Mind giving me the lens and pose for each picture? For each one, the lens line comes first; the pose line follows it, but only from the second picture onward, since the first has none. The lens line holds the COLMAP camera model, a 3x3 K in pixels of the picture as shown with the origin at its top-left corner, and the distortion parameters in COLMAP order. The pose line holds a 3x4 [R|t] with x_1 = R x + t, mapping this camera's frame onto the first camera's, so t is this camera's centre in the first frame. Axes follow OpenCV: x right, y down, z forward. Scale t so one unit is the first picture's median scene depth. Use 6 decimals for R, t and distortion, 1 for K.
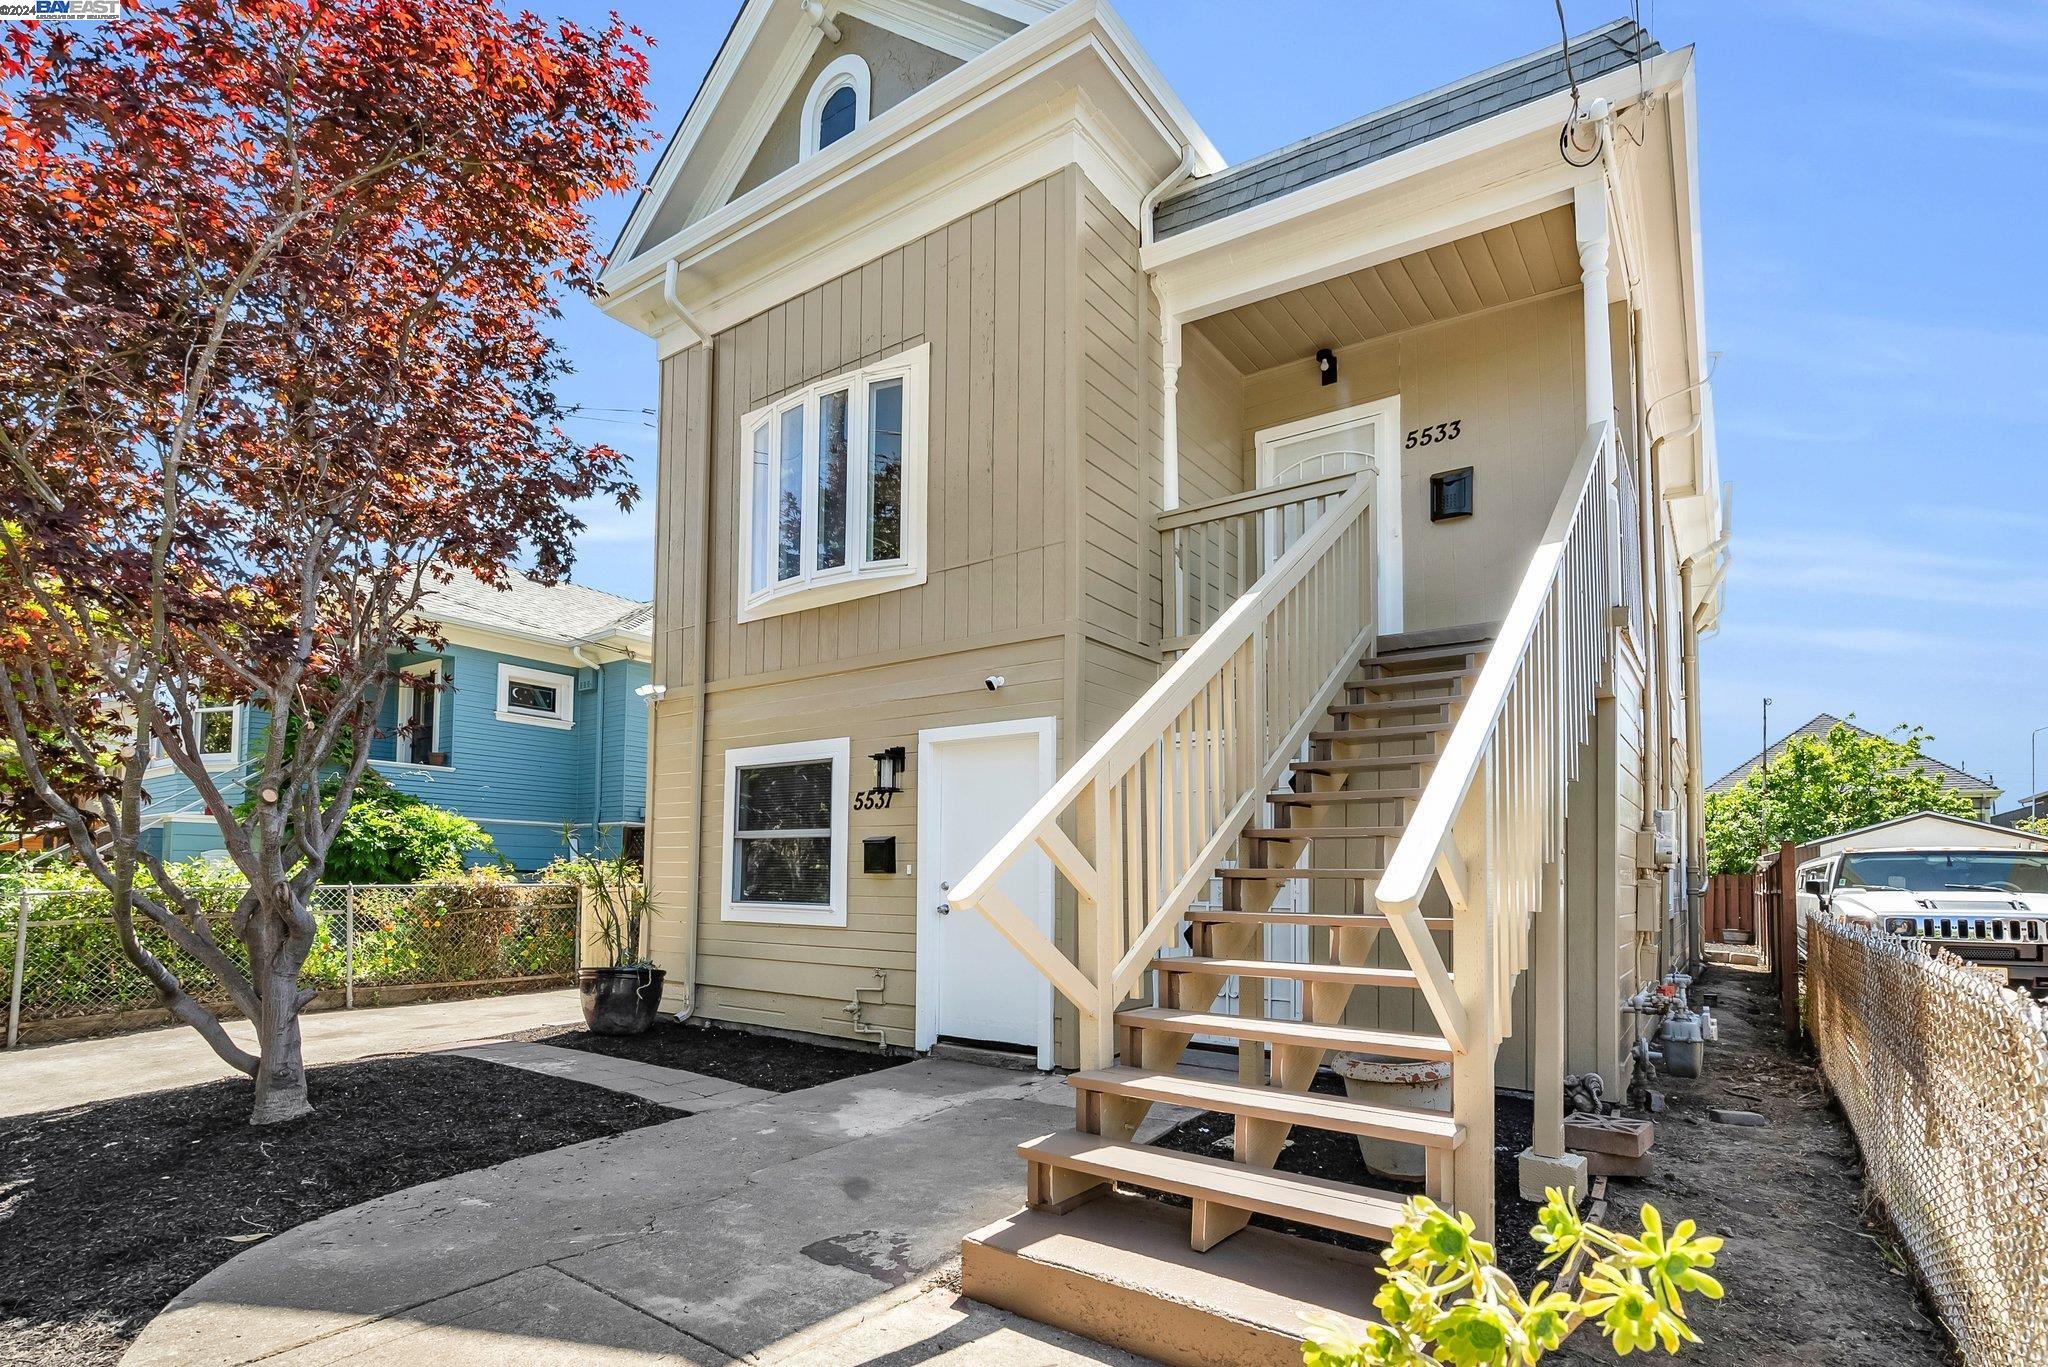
lens RADIAL K [[949.2, 0, 1067.5], [0, 949.2, 845.1], [0, 0, 1]] dist [-0.004885, -0.001154]
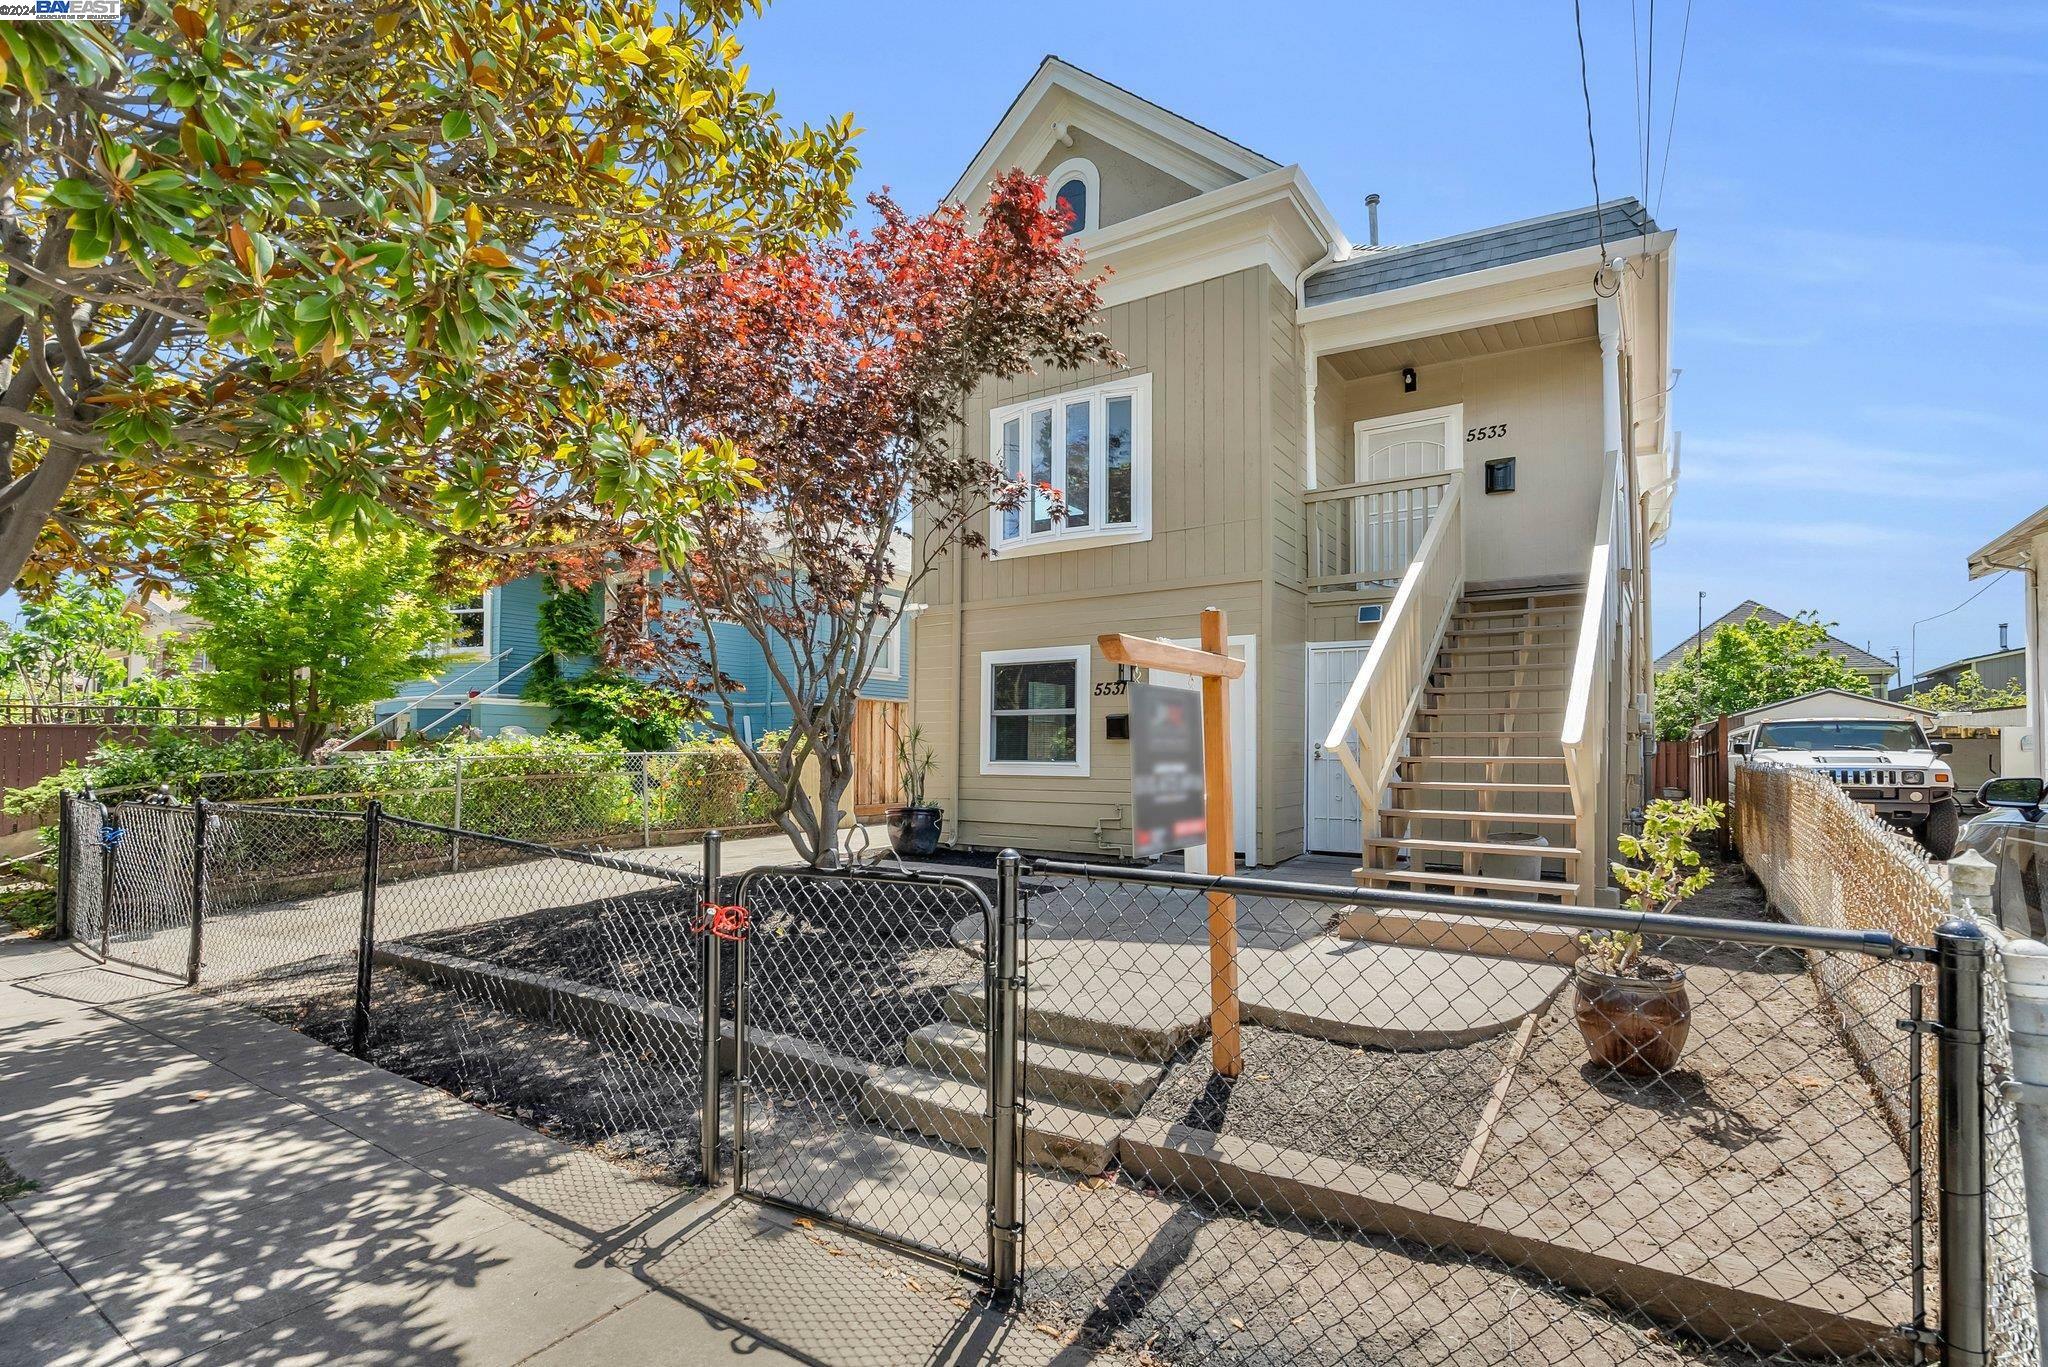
lens RADIAL K [[949.2, 0, 1044.2], [0, 949.2, 736.2], [0, 0, 1]] dist [-0.004885, -0.001154]
pose [[0.999319, -0.004816, 0.036584, -0.334205], [0.004128, 0.999813, 0.018873, -0.002712], [-0.036668, -0.018710, 0.999152, -0.414060]]
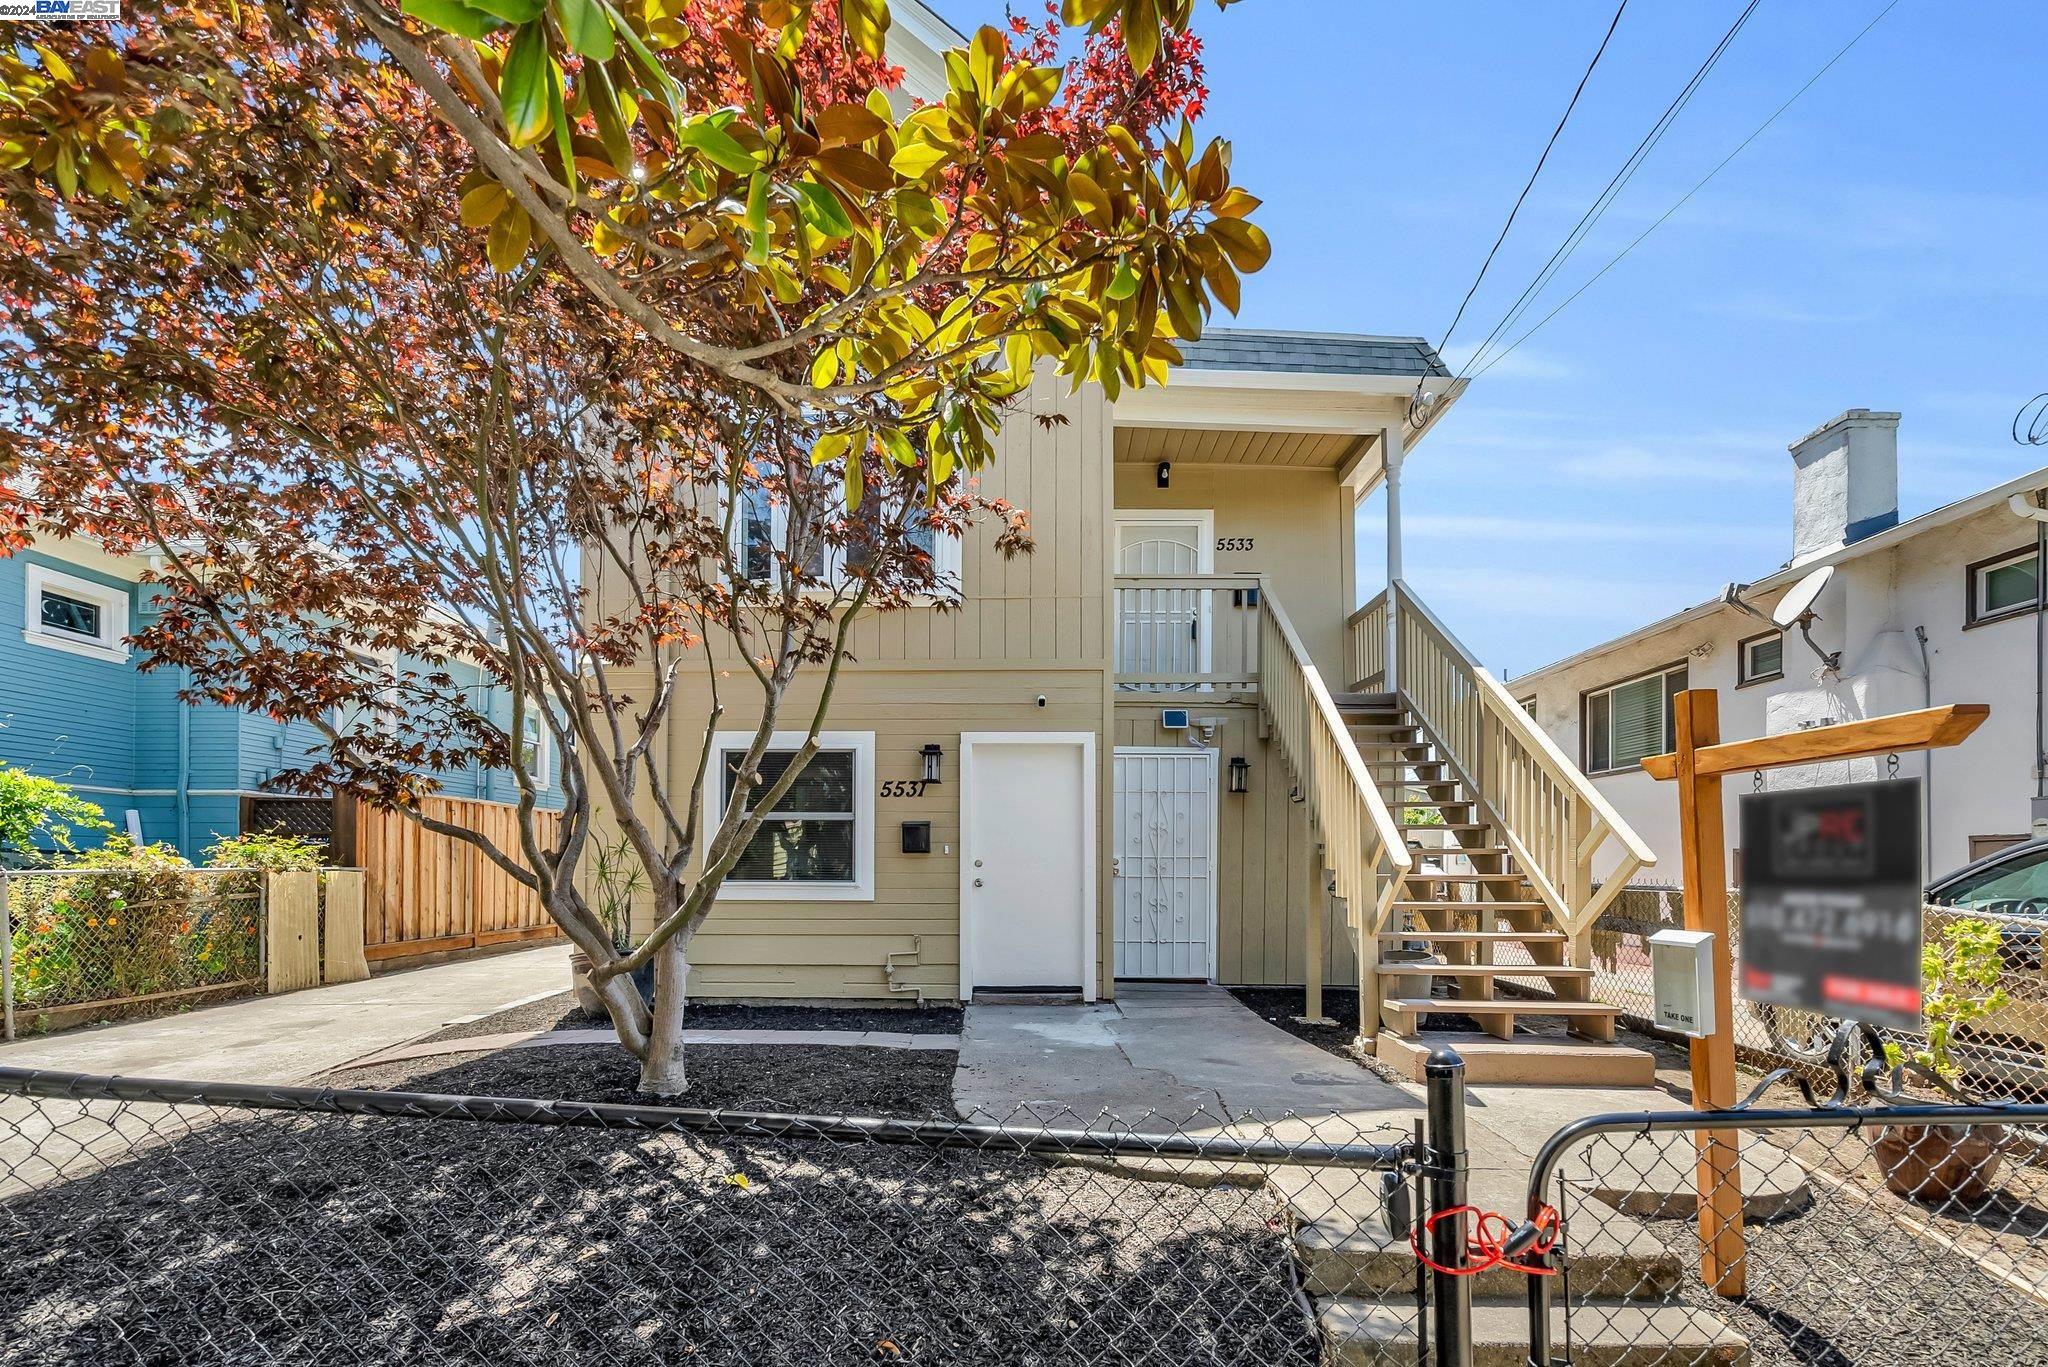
lens RADIAL K [[994.4, 0, 1000.6], [0, 994.4, 857.6], [0, 0, 1]] dist [-0.011987, 0.000299]
pose [[0.837374, -0.002306, 0.546625, -0.707974], [-0.014345, 0.999554, 0.026193, 0.002018], [-0.546442, -0.029775, 0.836968, -0.065544]]
